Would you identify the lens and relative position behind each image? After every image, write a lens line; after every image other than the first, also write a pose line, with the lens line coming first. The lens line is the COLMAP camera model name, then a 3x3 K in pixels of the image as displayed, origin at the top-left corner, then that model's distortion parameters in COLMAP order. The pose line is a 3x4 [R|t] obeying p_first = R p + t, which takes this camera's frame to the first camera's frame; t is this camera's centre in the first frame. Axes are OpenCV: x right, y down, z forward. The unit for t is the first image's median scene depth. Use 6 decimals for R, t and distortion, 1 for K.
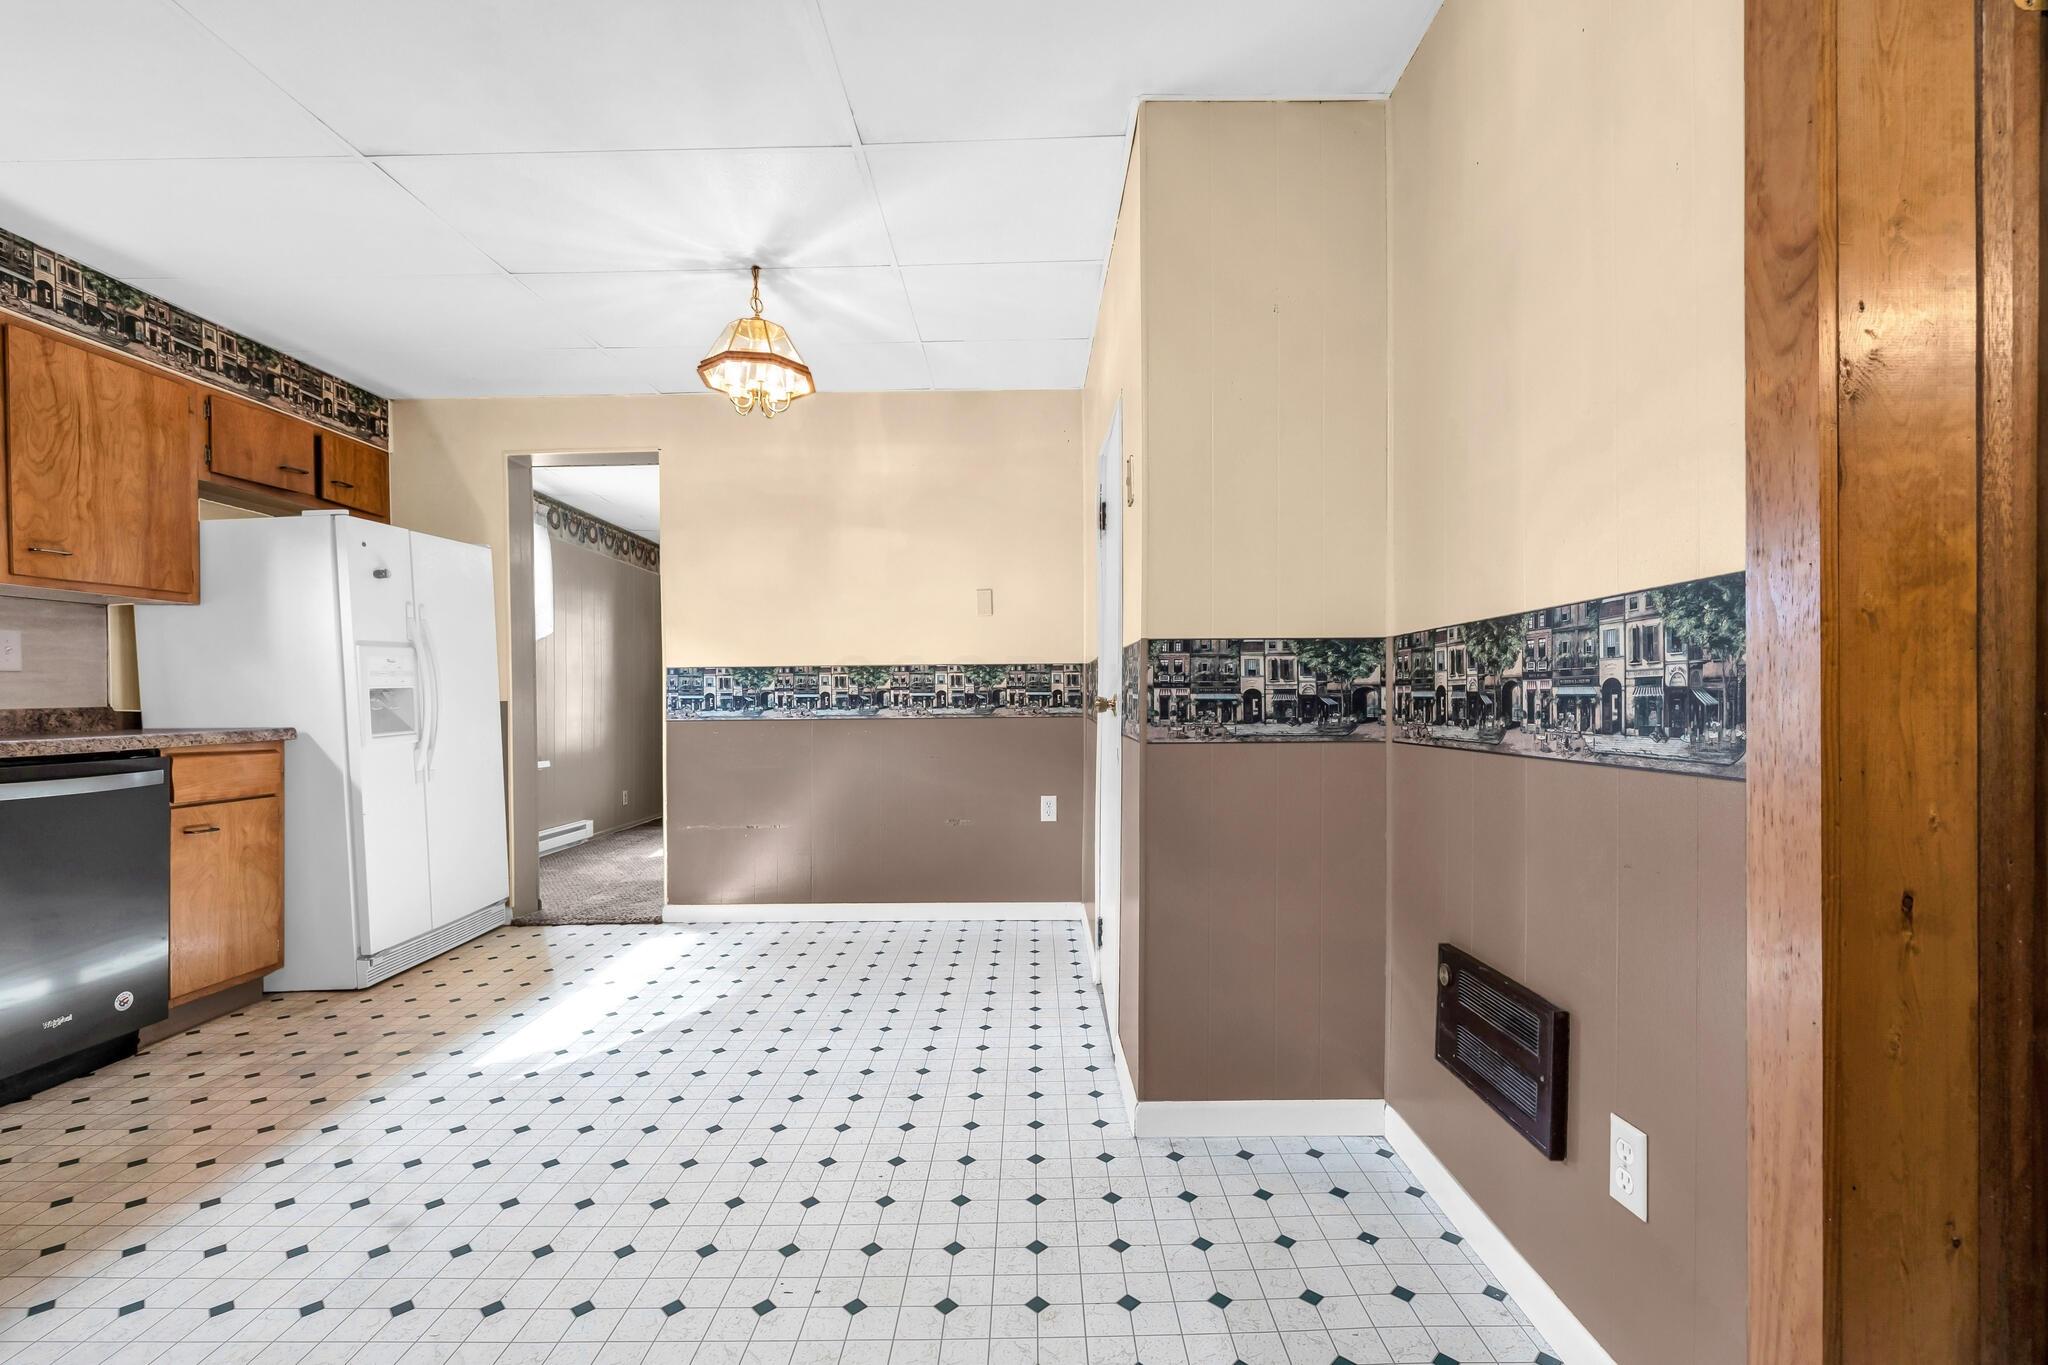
lens RADIAL K [[885.2, 0, 1038.5], [0, 885.2, 694.2], [0, 0, 1]] dist [-0.000723, -0.000441]
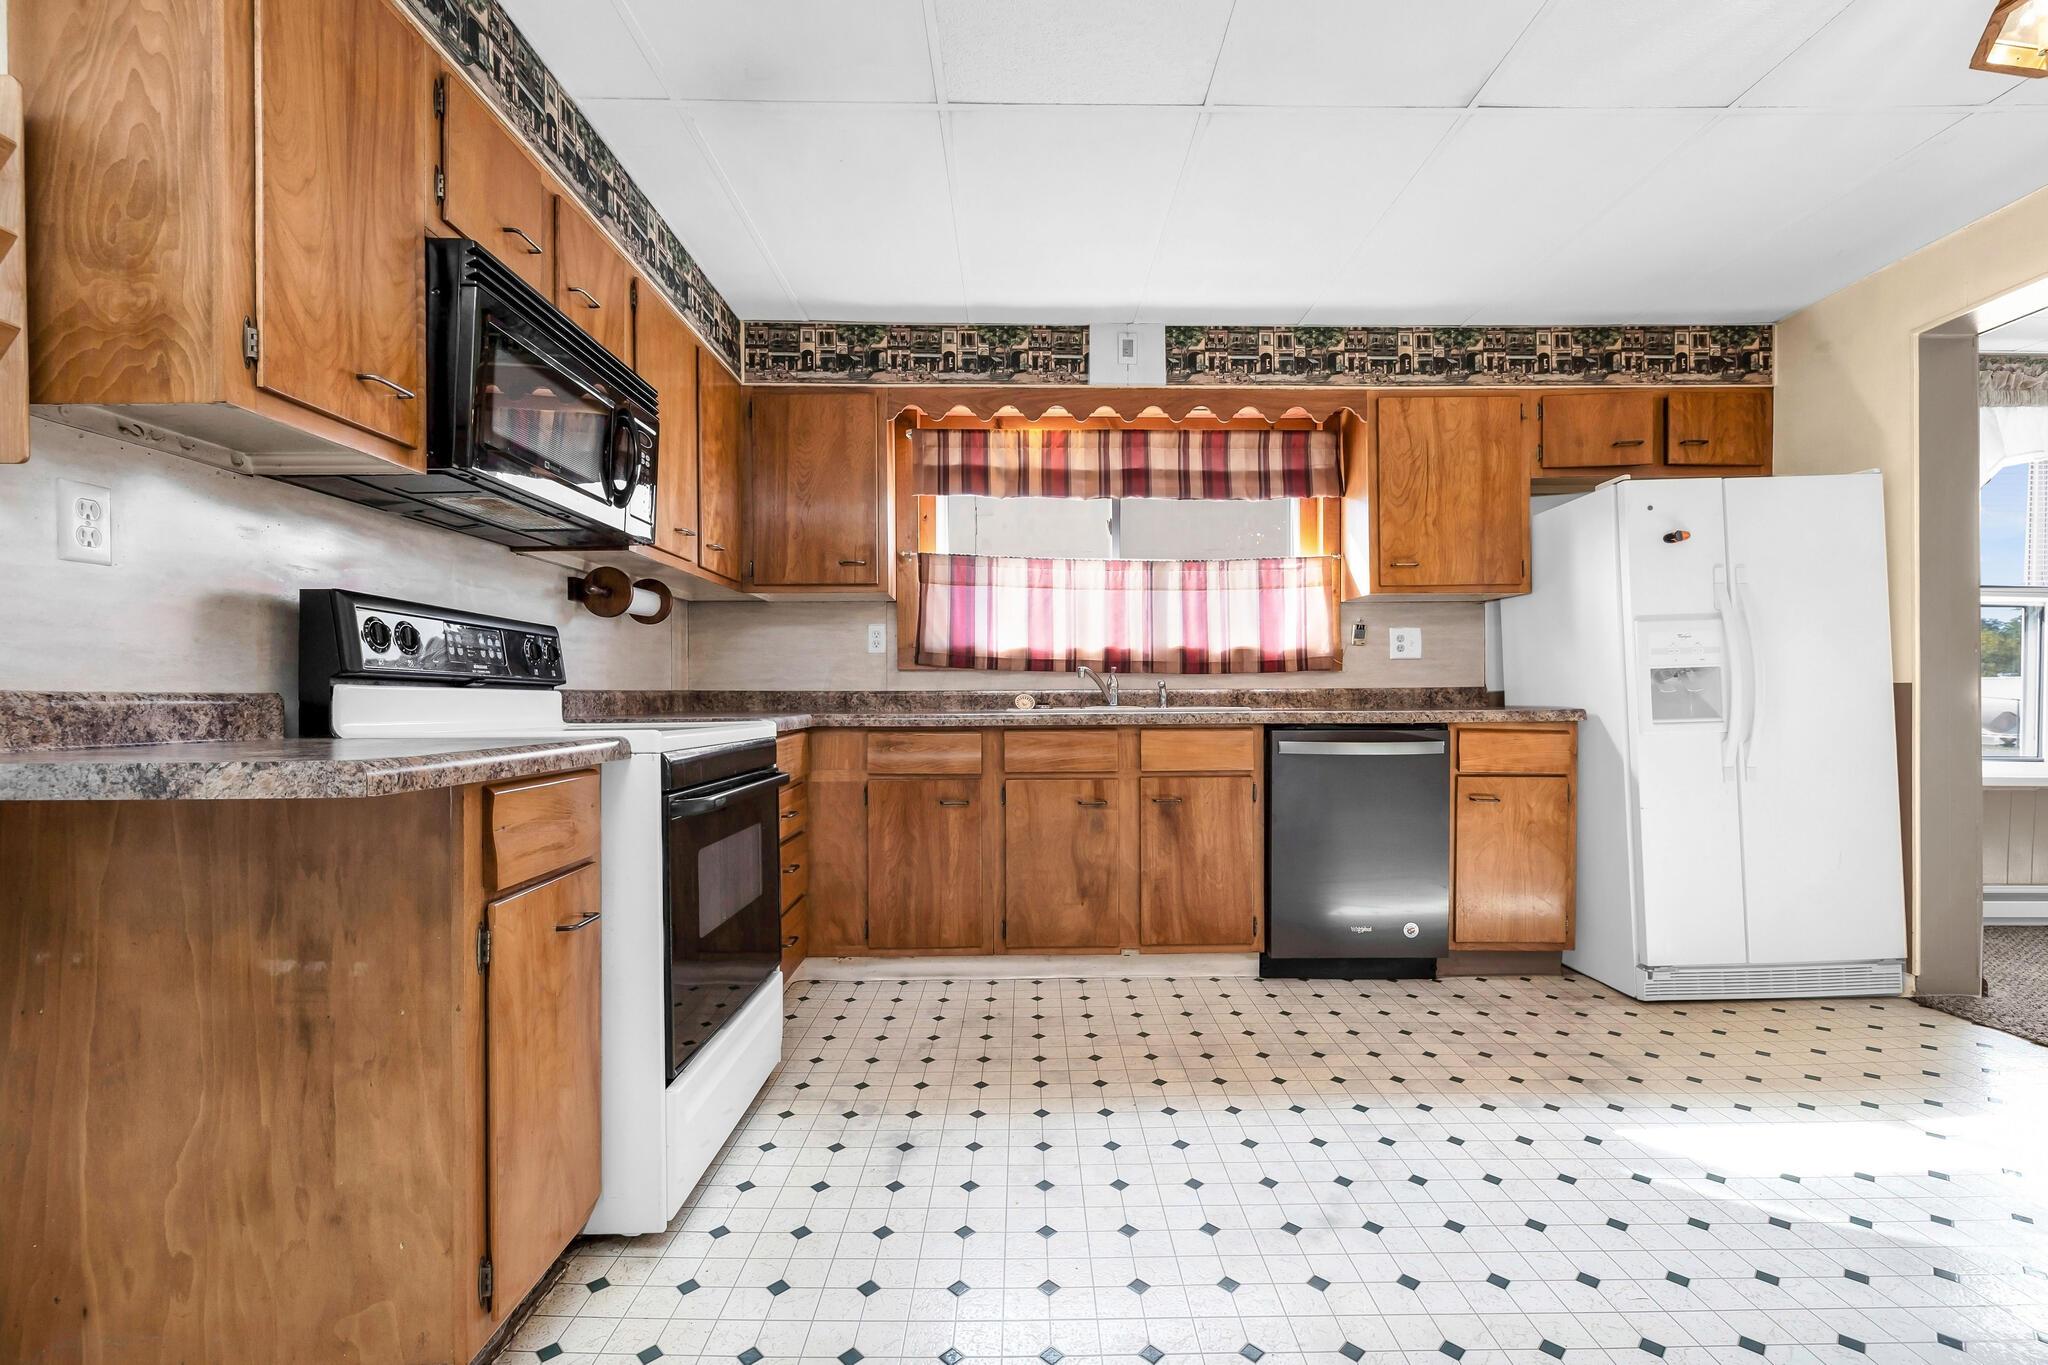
lens RADIAL K [[891.0, 0, 1029.5], [0, 891.0, 687.1], [0, 0, 1]] dist [-0.000693, 0.000574]
pose [[0.008570, 0.008283, -0.999929, 0.145737], [0.004828, 0.999954, 0.008325, 0.001954], [0.999952, -0.004899, 0.008529, 0.387771]]
